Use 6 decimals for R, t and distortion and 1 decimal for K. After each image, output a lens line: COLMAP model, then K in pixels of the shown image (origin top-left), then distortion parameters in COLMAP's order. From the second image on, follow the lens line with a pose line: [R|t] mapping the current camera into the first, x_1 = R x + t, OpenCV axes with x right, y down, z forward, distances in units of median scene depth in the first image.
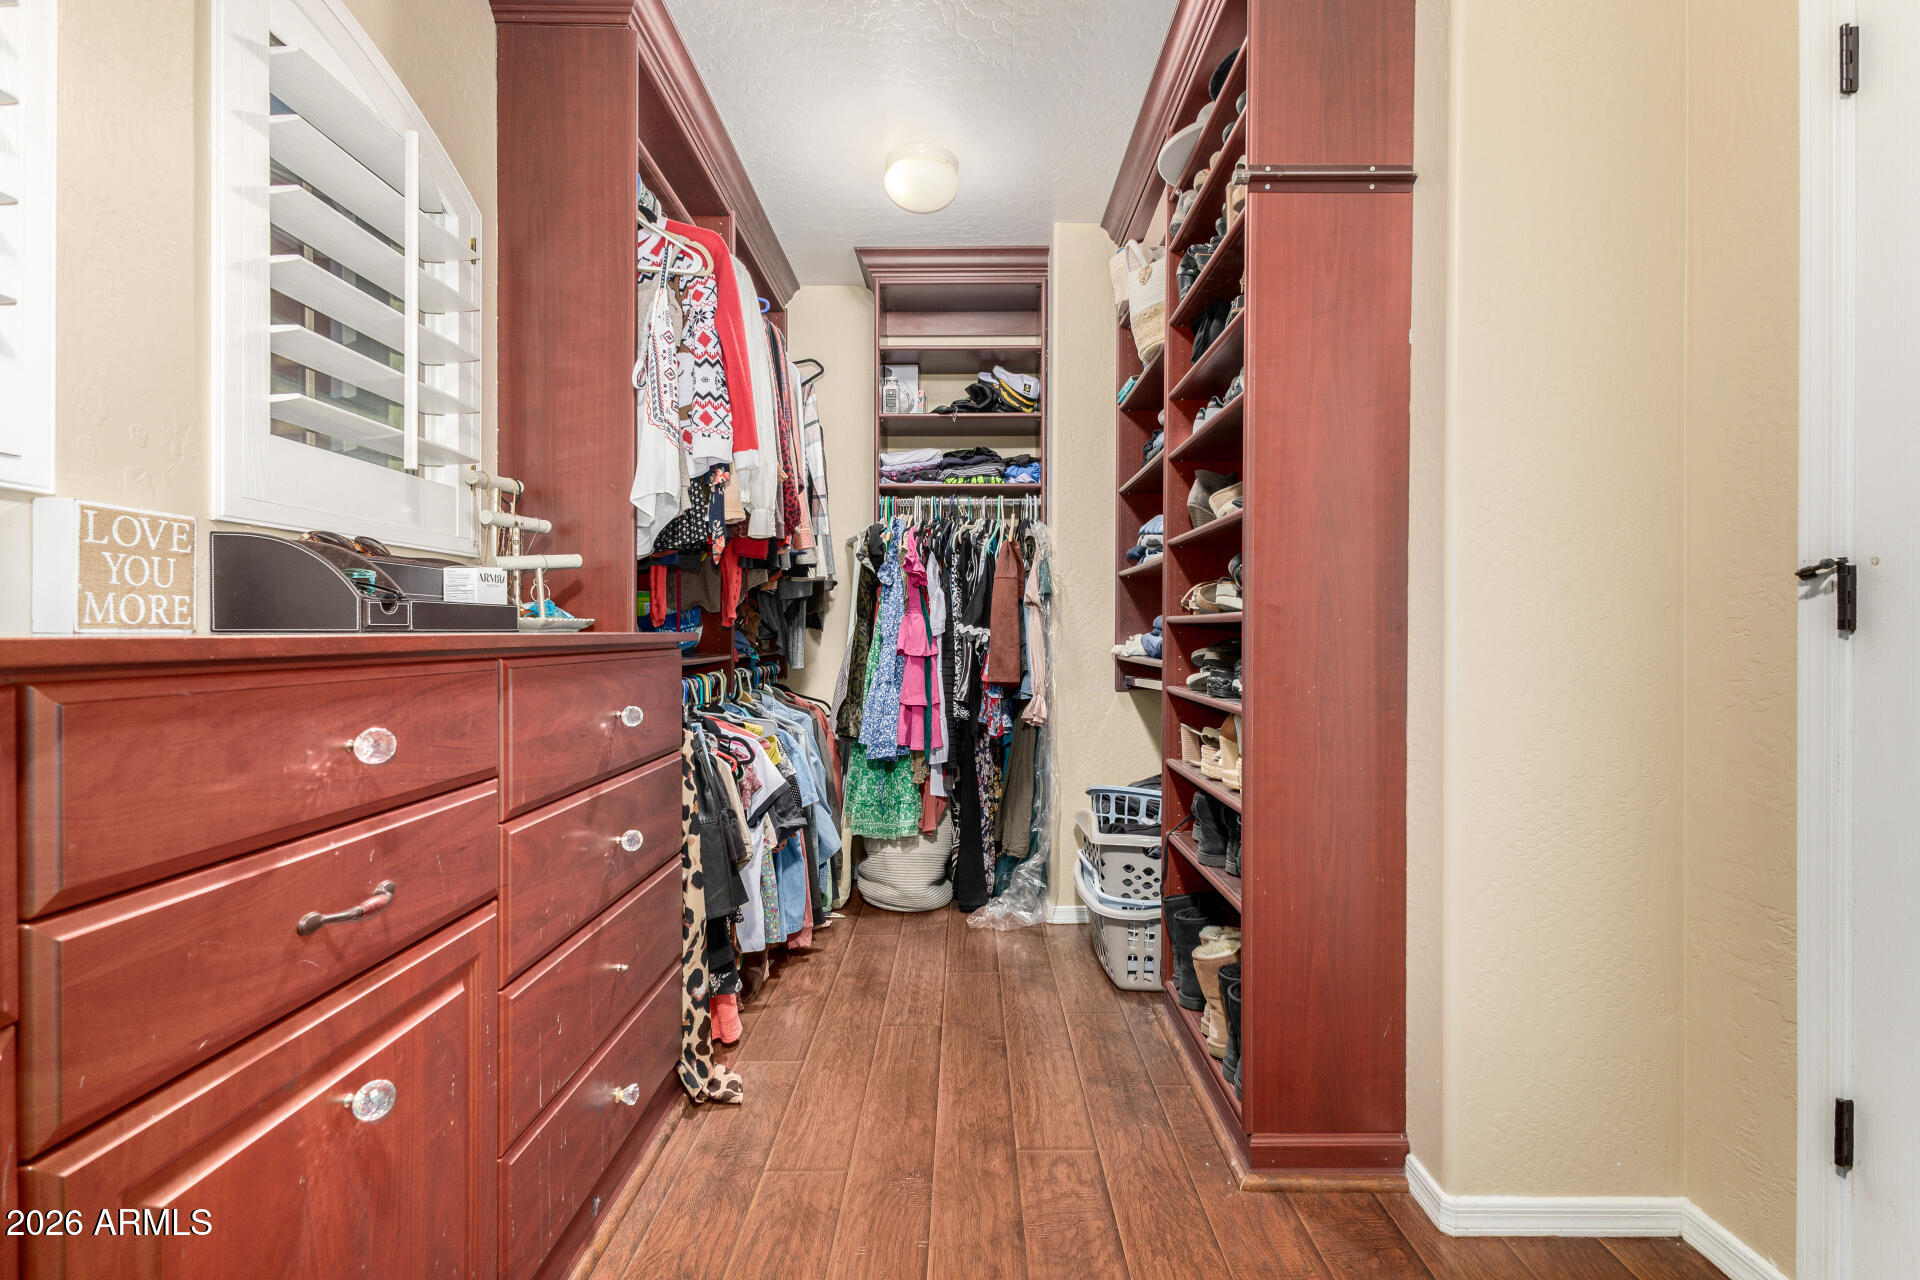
lens RADIAL K [[827.2, 0, 961.5], [0, 827.2, 633.4], [0, 0, 1]] dist [0.012970, -0.002368]
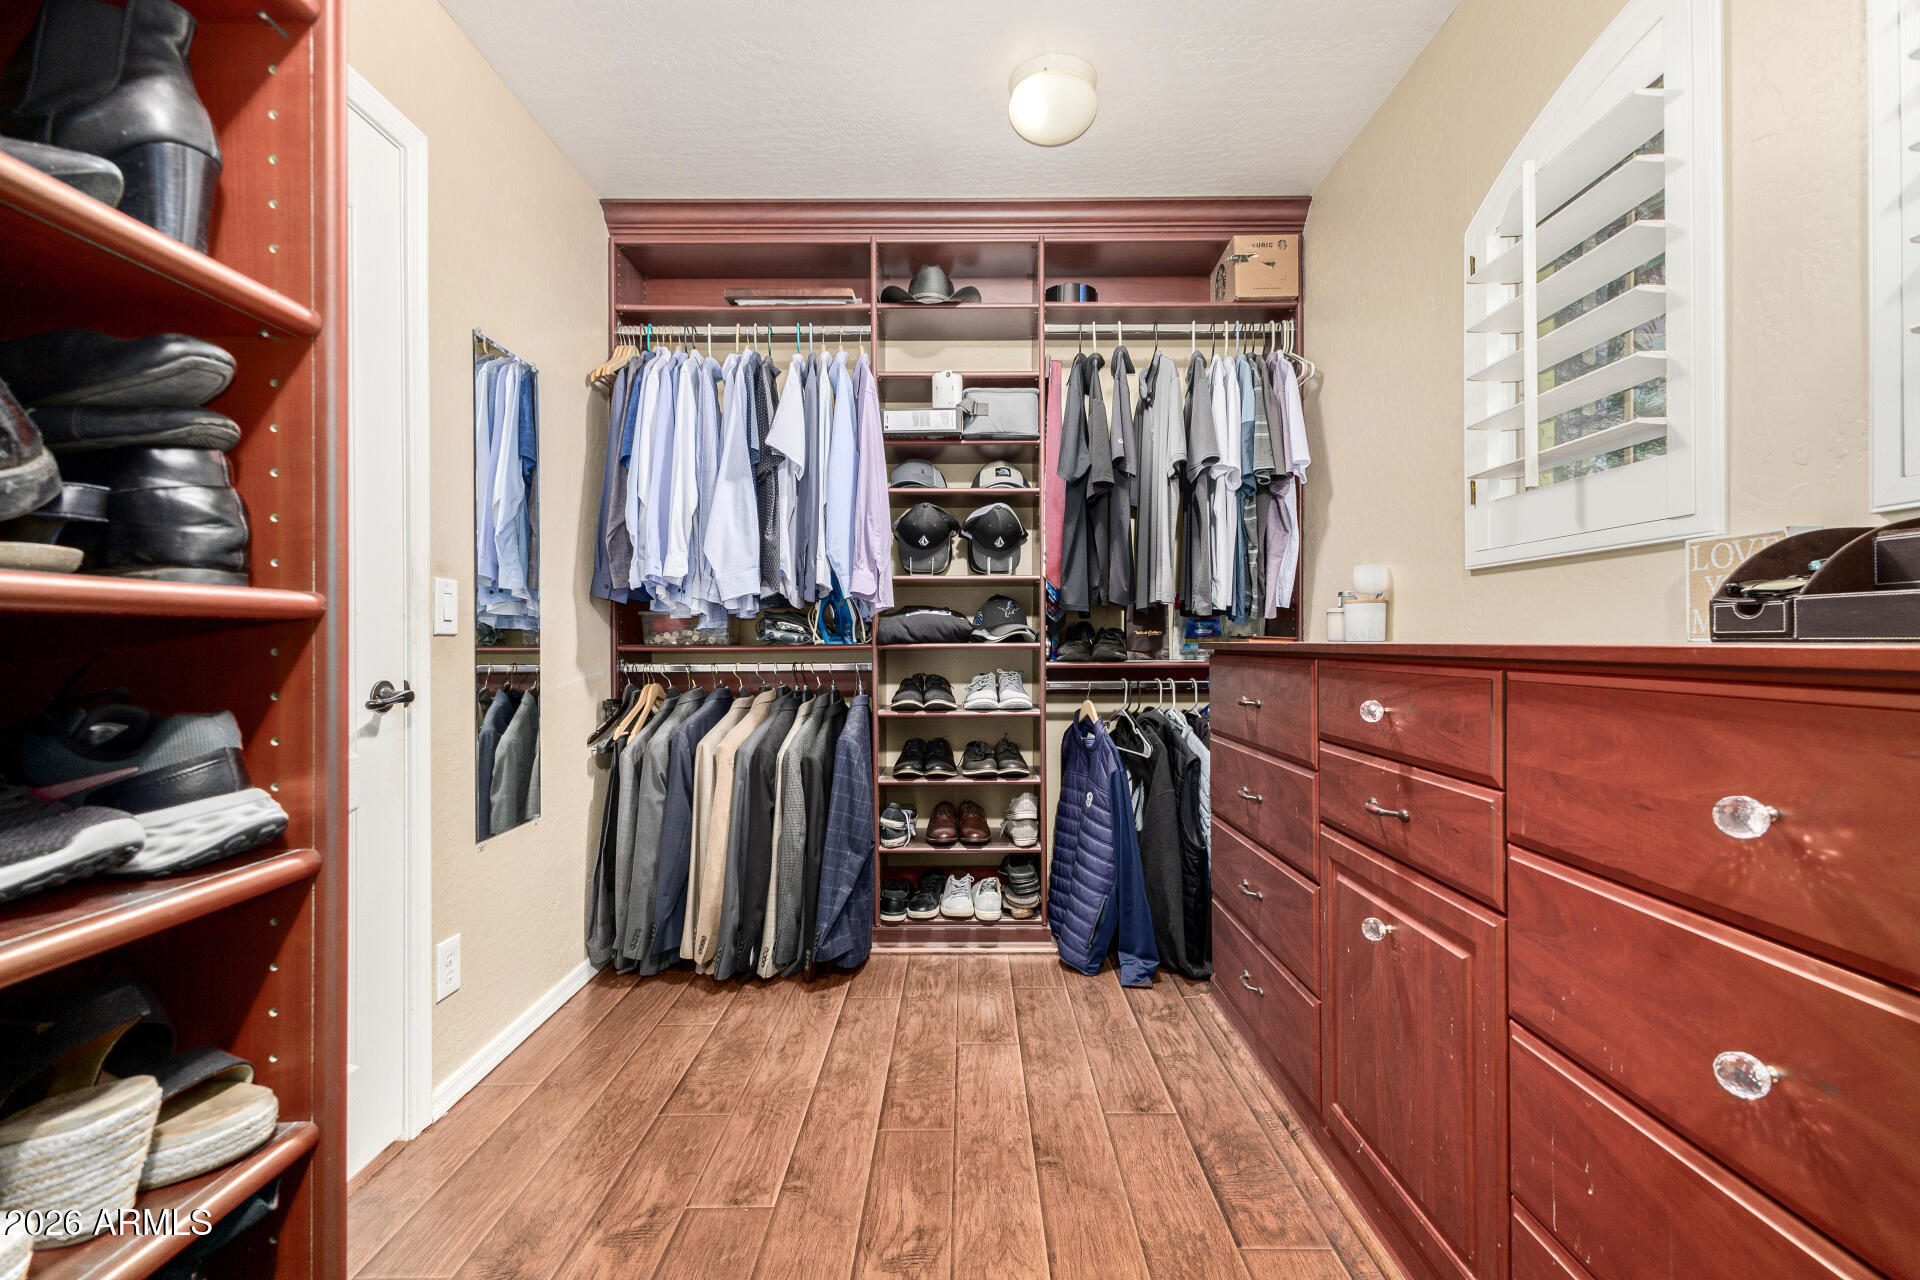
lens RADIAL K [[827.2, 0, 961.6], [0, 827.2, 636.1], [0, 0, 1]] dist [0.012970, -0.002368]
pose [[-0.999987, 0.003347, -0.003788, 0.089264], [0.003361, 0.999987, -0.003877, -0.007230], [0.003775, -0.003890, -0.999985, 2.220778]]
